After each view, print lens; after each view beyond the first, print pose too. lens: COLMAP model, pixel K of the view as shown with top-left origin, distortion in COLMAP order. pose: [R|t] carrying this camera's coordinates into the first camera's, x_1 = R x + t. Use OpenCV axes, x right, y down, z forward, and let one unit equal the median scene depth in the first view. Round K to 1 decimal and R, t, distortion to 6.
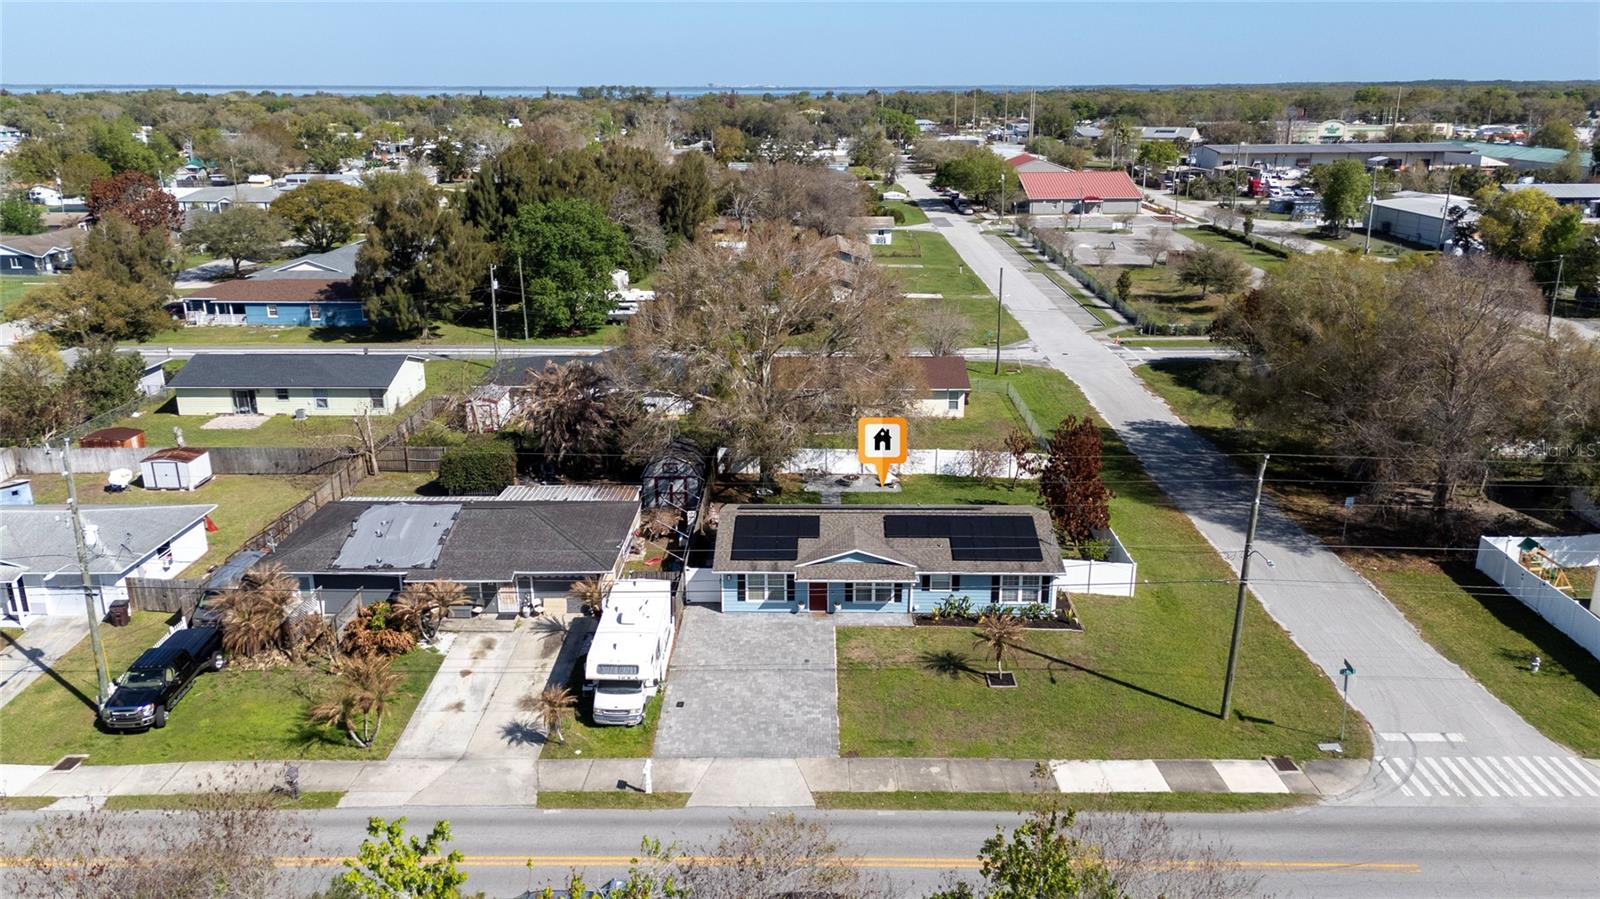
lens RADIAL K [[1157.6, 0, 796.3], [0, 1157.6, 391.3], [0, 0, 1]] dist [0.035581, -0.002563]
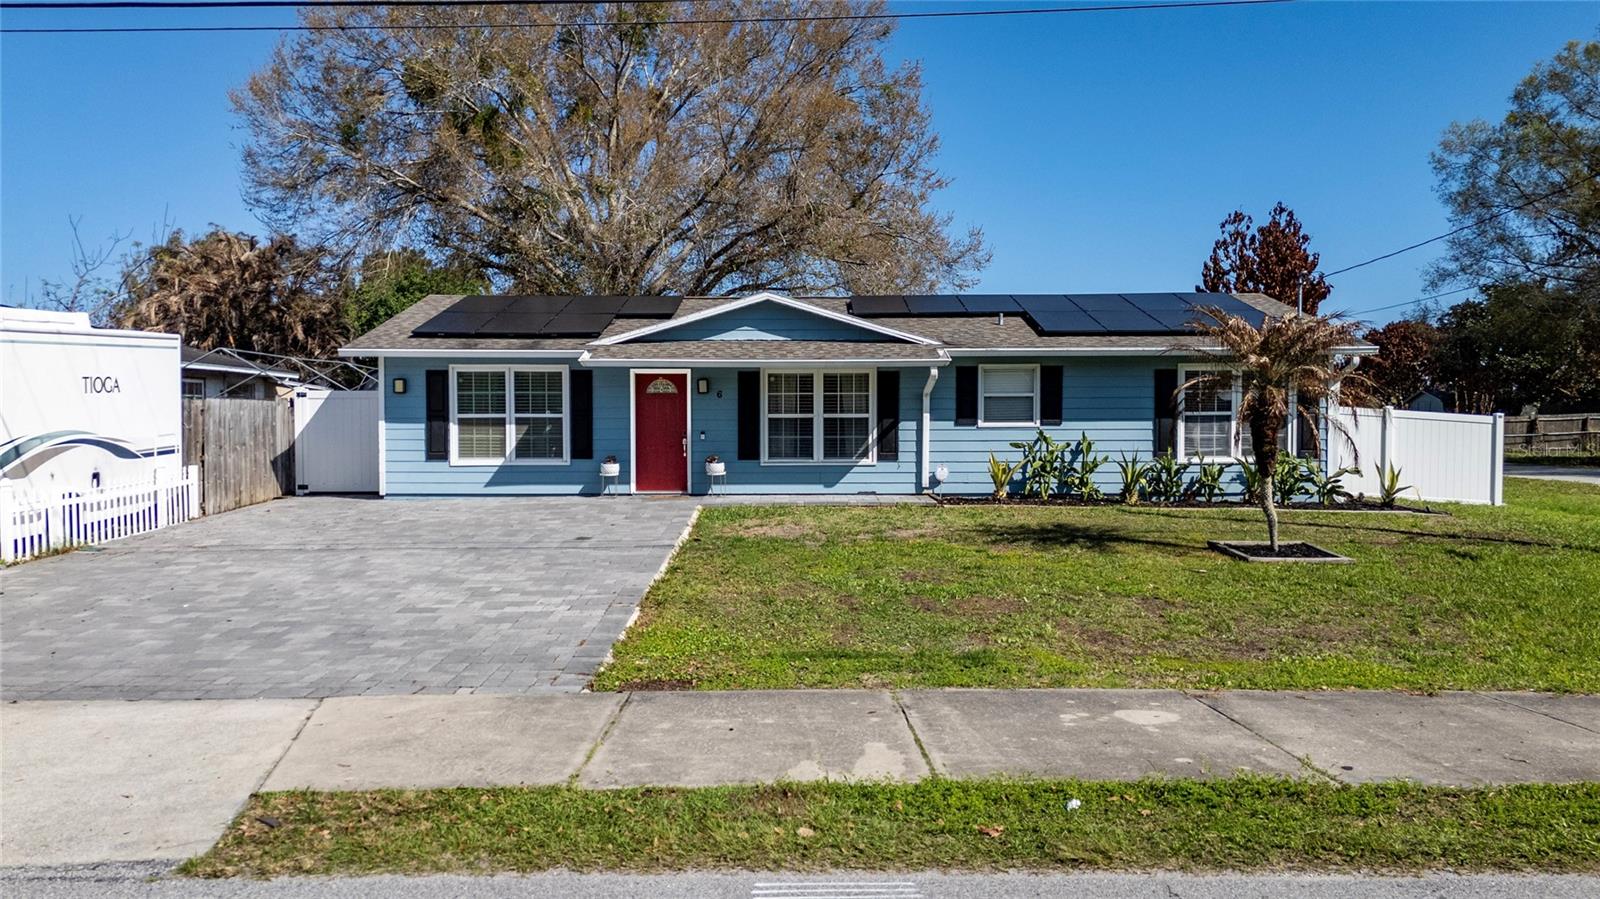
lens RADIAL K [[1164.6, 0, 800.0], [0, 1164.6, 449.5], [0, 0, 1]] dist [0.114507, -0.130513]
pose [[0.999706, -0.000580, 0.024231, 0.056755], [0.005871, 0.975739, -0.218857, 0.275965], [-0.023516, 0.218935, 0.975456, 0.706791]]
